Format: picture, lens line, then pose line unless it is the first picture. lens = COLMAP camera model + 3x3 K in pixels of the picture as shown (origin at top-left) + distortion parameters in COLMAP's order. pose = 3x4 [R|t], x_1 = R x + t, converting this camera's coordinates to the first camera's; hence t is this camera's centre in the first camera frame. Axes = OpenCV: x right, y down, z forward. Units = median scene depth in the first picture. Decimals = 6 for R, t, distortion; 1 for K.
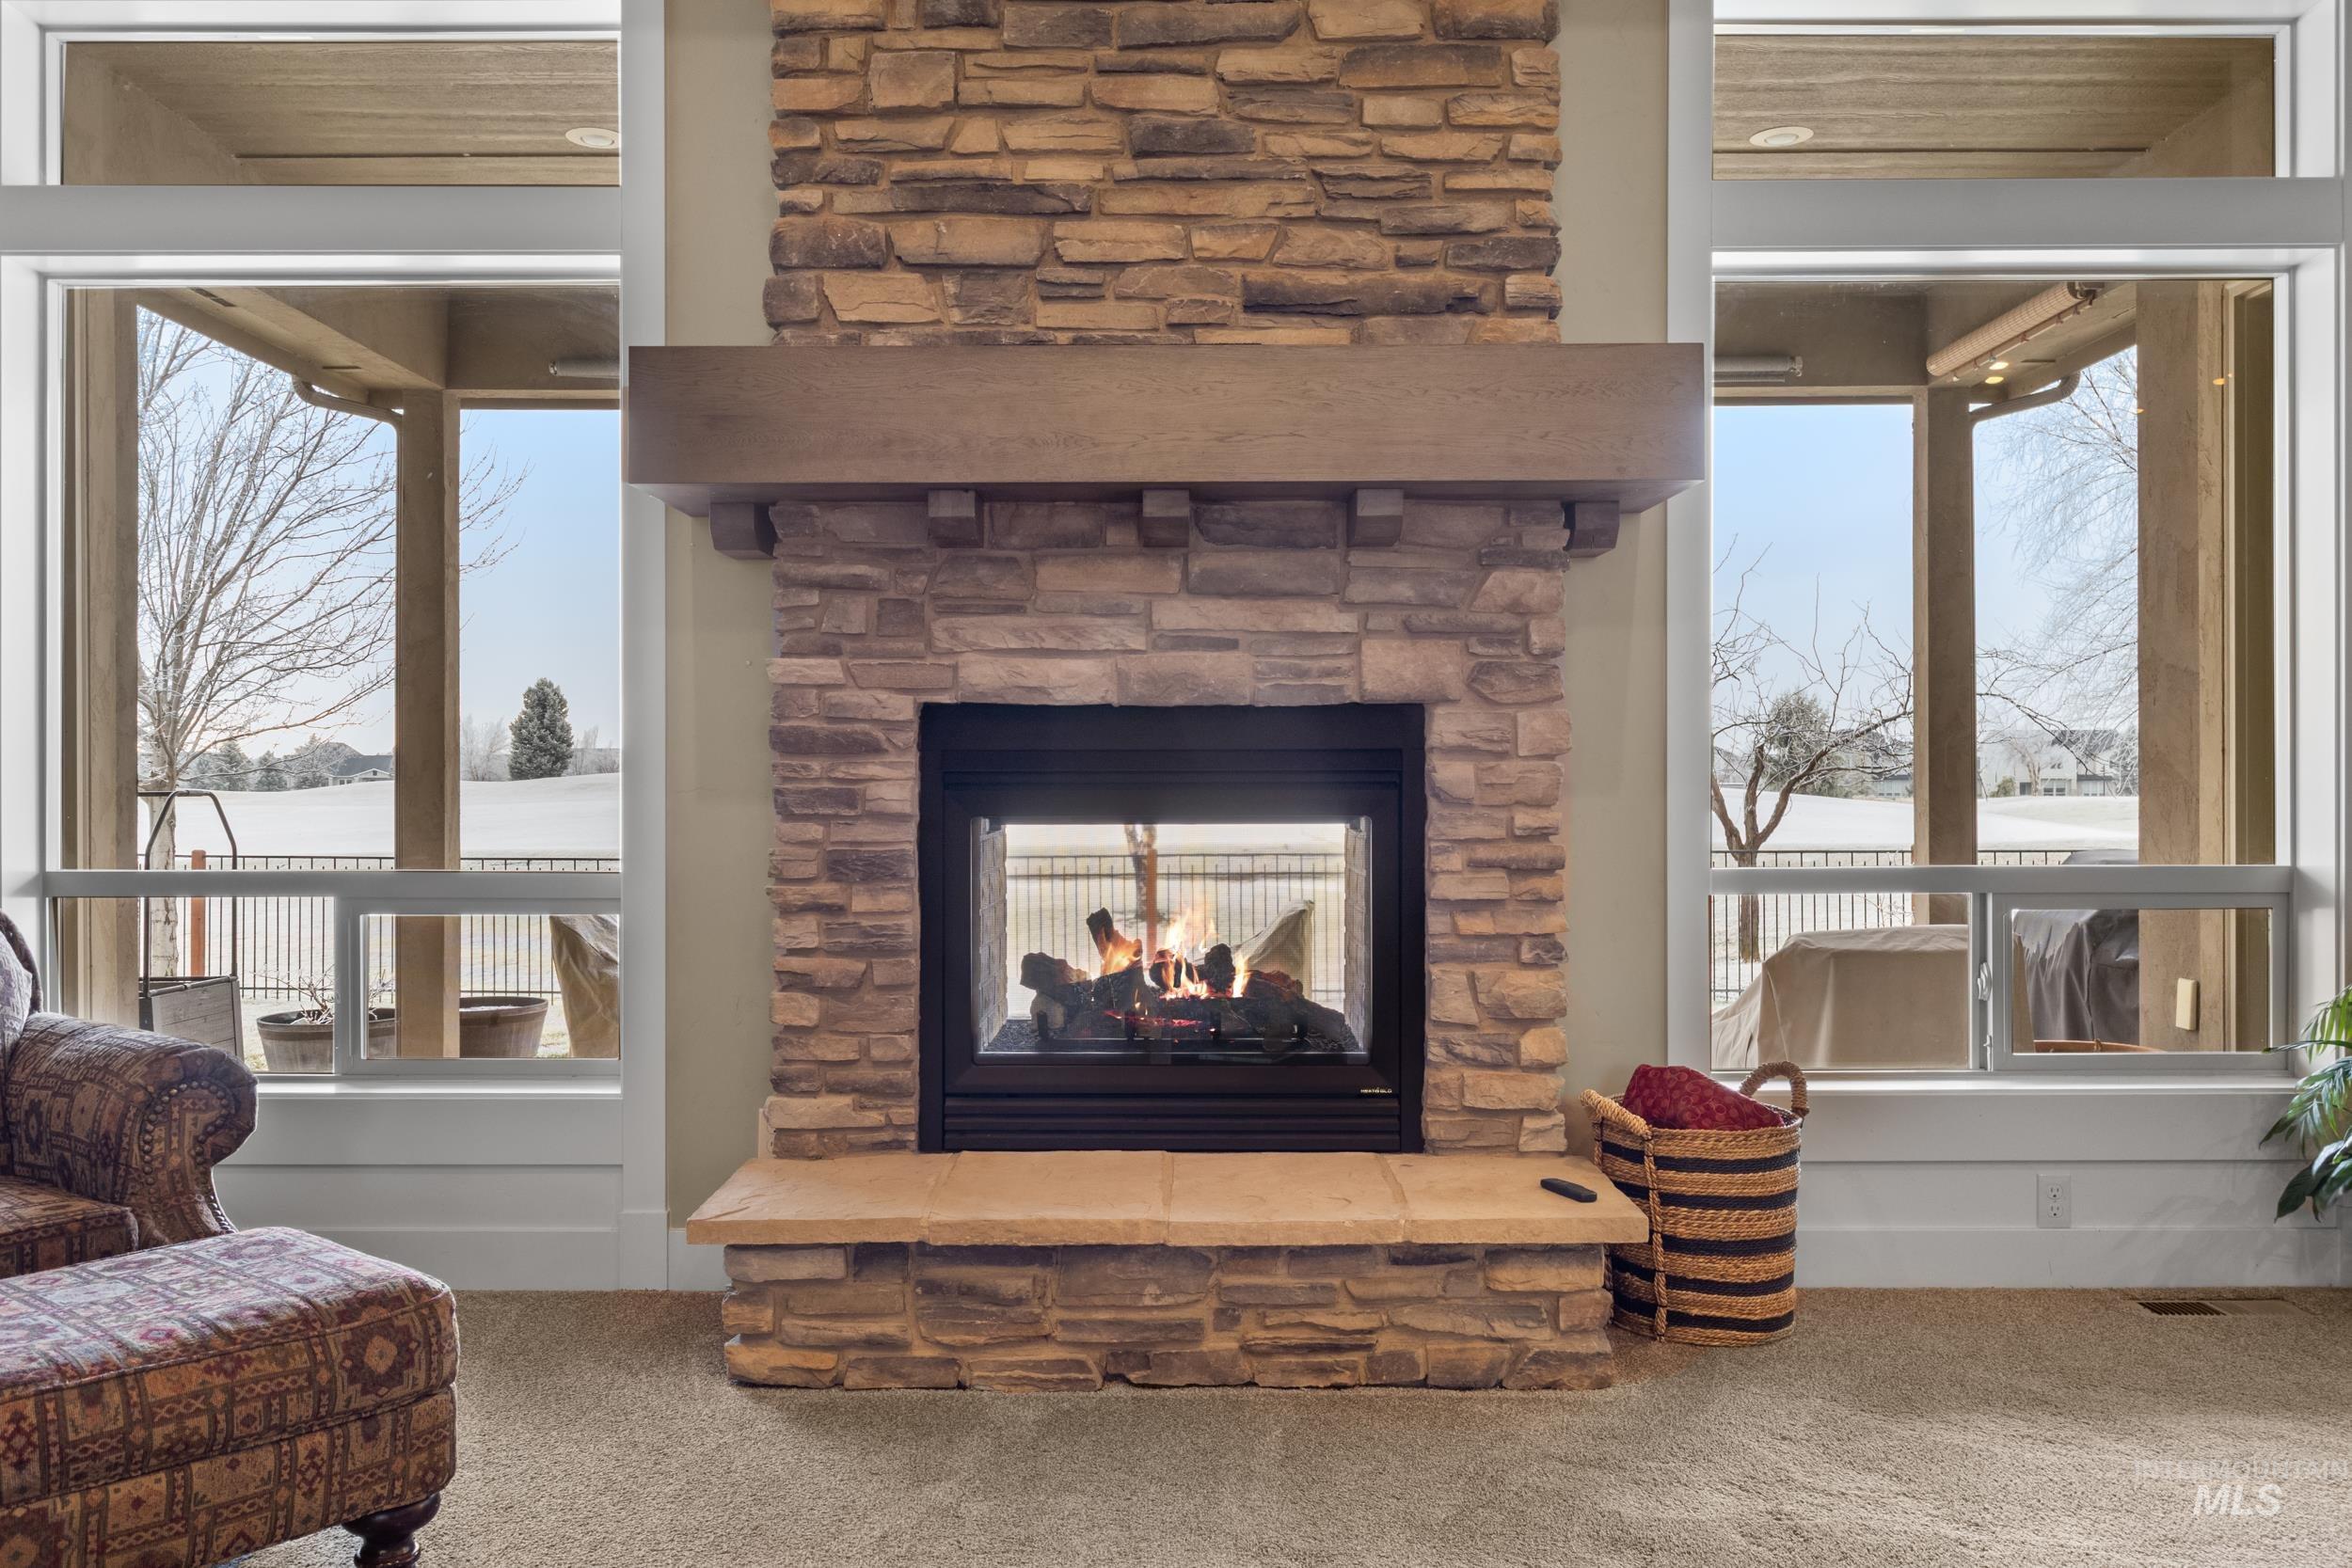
lens RADIAL K [[1833.1, 0, 1168.9], [0, 1833.1, 786.6], [0, 0, 1]] dist [0.004359, 0.004774]
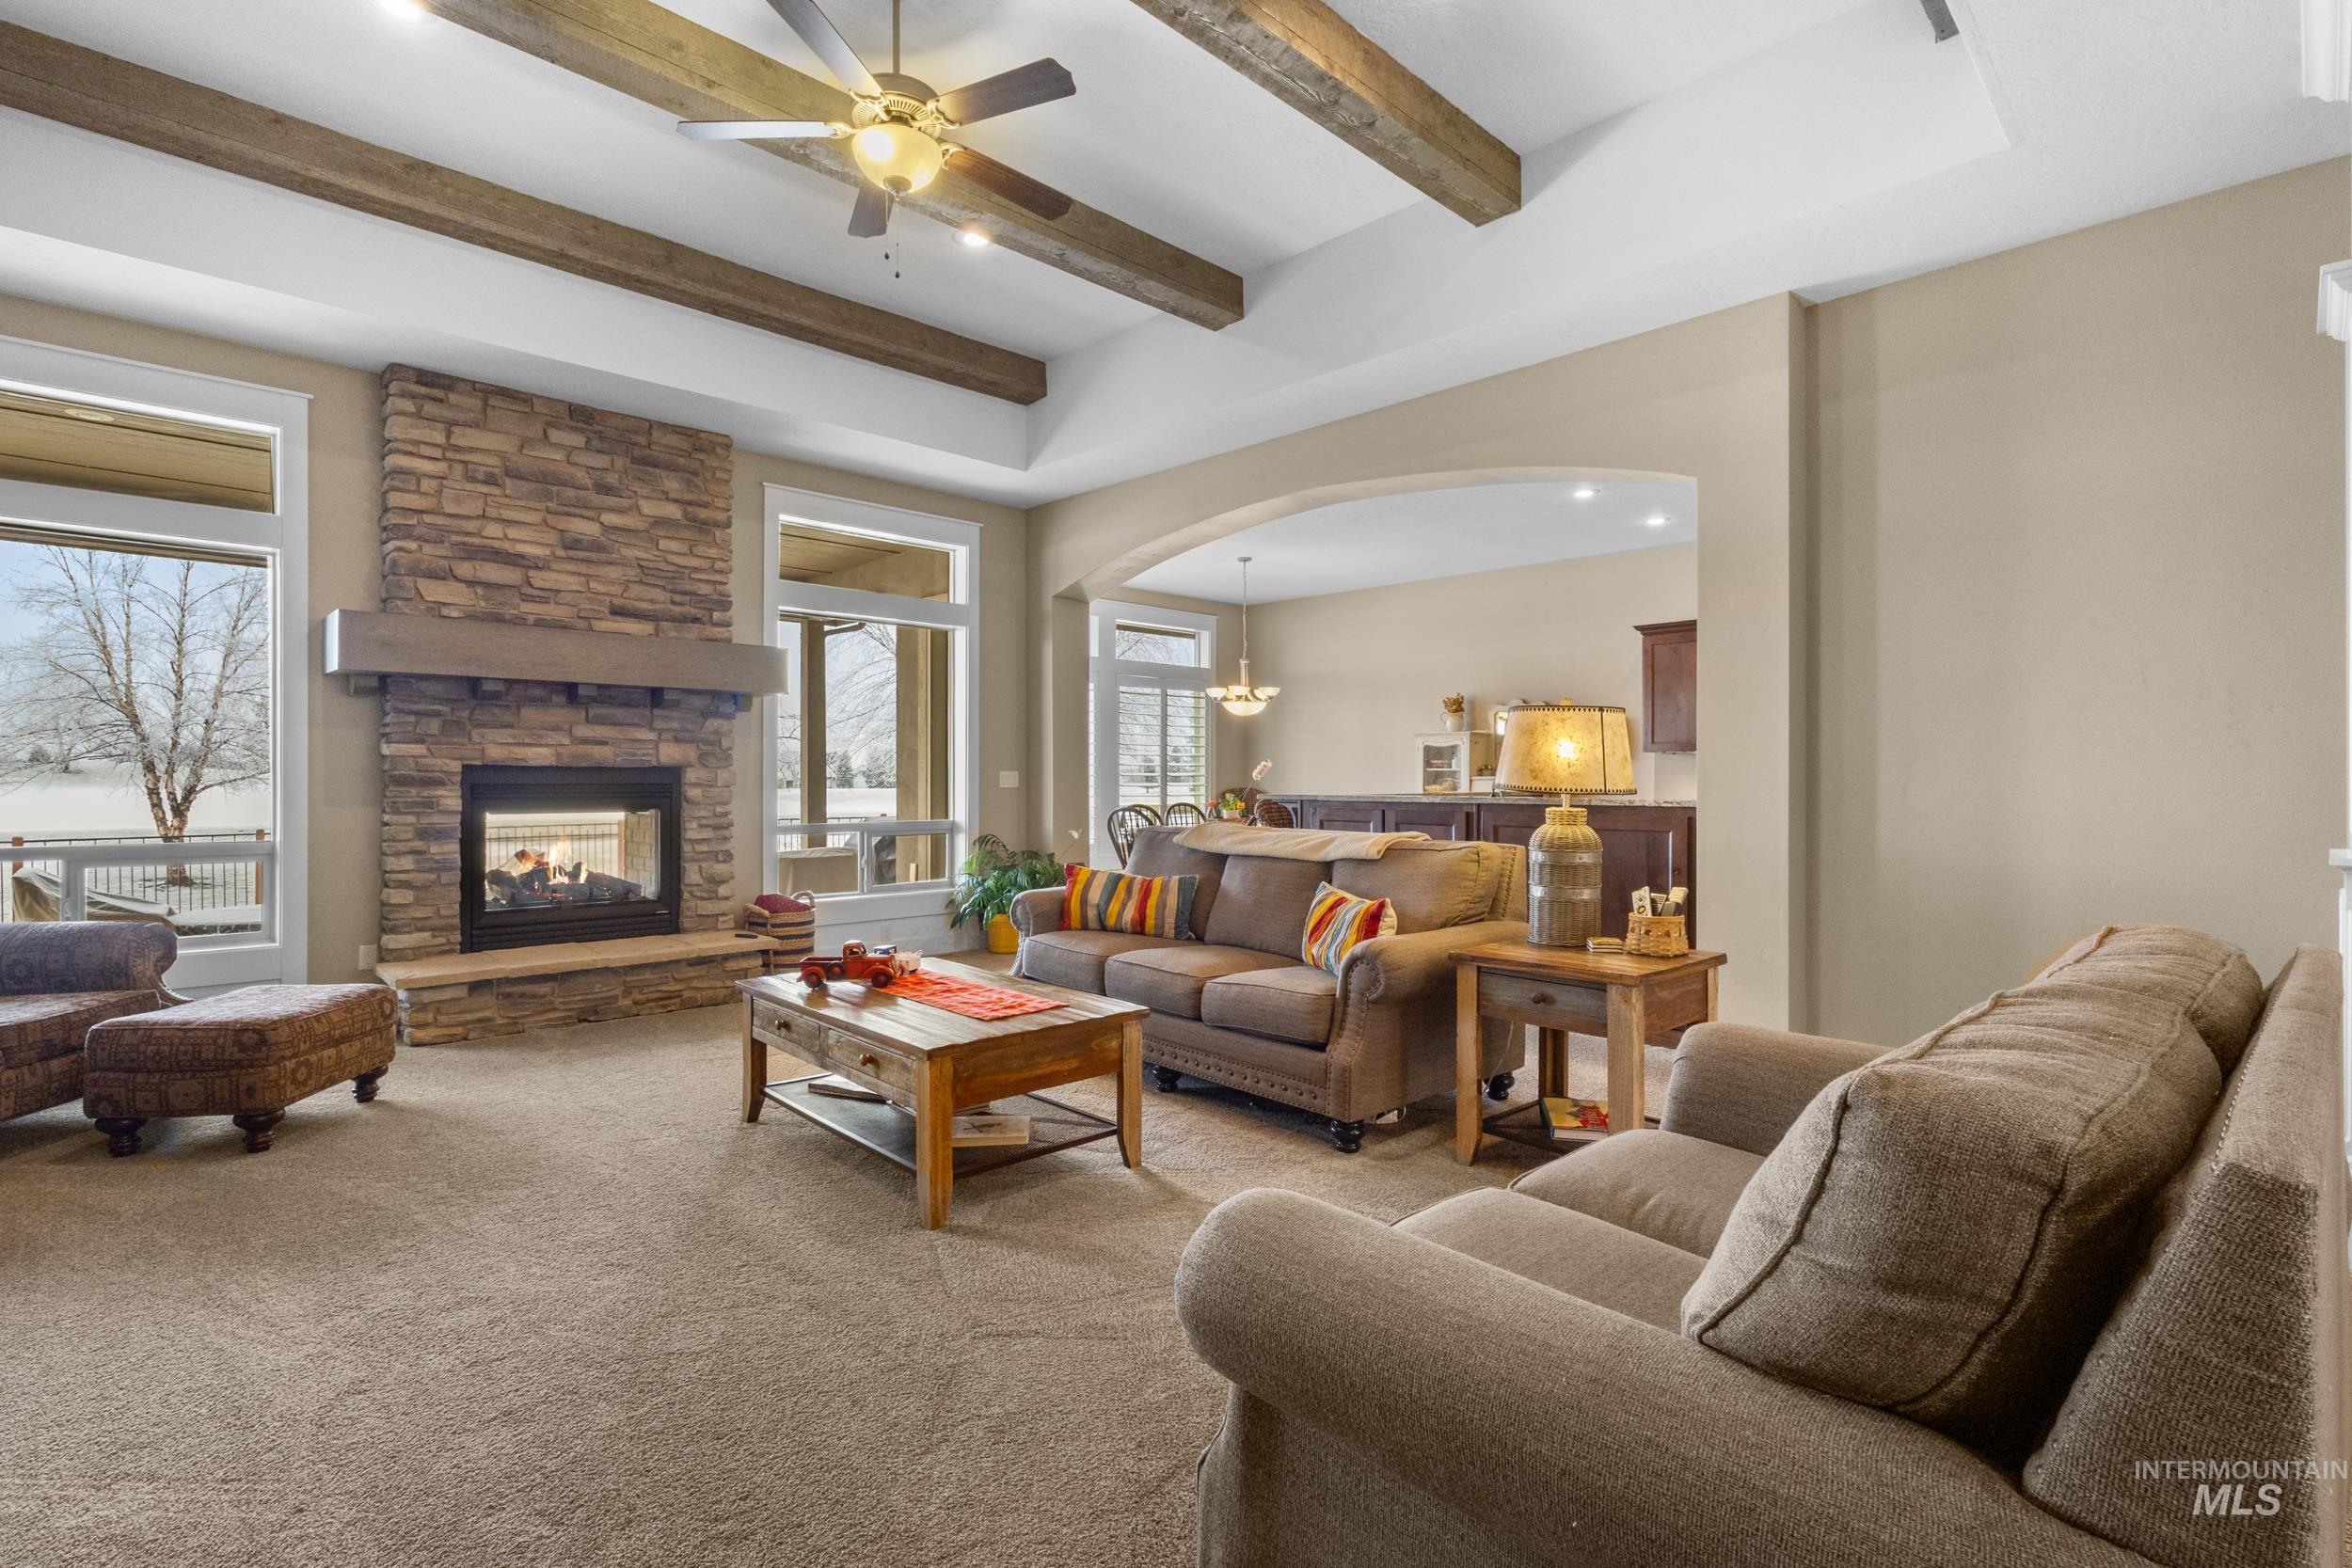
lens RADIAL K [[1095.5, 0, 1171.0], [0, 1095.5, 782.0], [0, 0, 1]] dist [-0.000001, -0.000165]
pose [[0.716929, 0.001640, 0.697144, -0.470447], [-0.003763, 0.999992, 0.001517, -0.028166], [-0.697136, -0.003711, 0.716930, -0.661725]]
